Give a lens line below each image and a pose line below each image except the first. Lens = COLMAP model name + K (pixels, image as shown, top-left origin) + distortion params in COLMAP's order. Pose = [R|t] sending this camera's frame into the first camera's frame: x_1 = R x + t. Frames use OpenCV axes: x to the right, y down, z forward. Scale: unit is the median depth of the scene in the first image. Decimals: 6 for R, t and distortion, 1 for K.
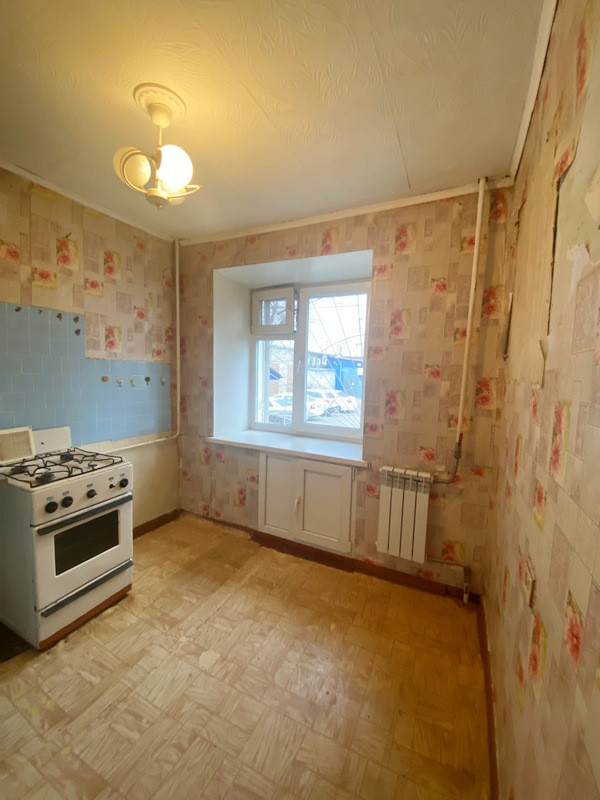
lens RADIAL K [[324.4, 0, 302.7], [0, 324.4, 402.9], [0, 0, 1]] dist [0.023336, -0.022667]
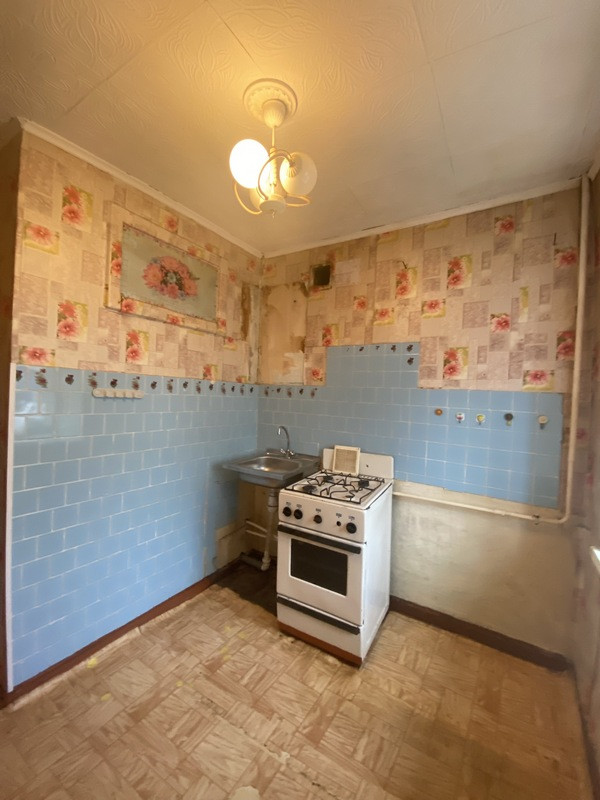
lens RADIAL K [[324.4, 0, 302.7], [0, 324.4, 402.9], [0, 0, 1]] dist [0.023336, -0.022667]
pose [[-0.107010, 0.000899, -0.994257, 0.310335], [-0.129921, 0.991413, 0.014880, -0.075900], [0.985733, 0.130767, -0.105975, 0.879880]]
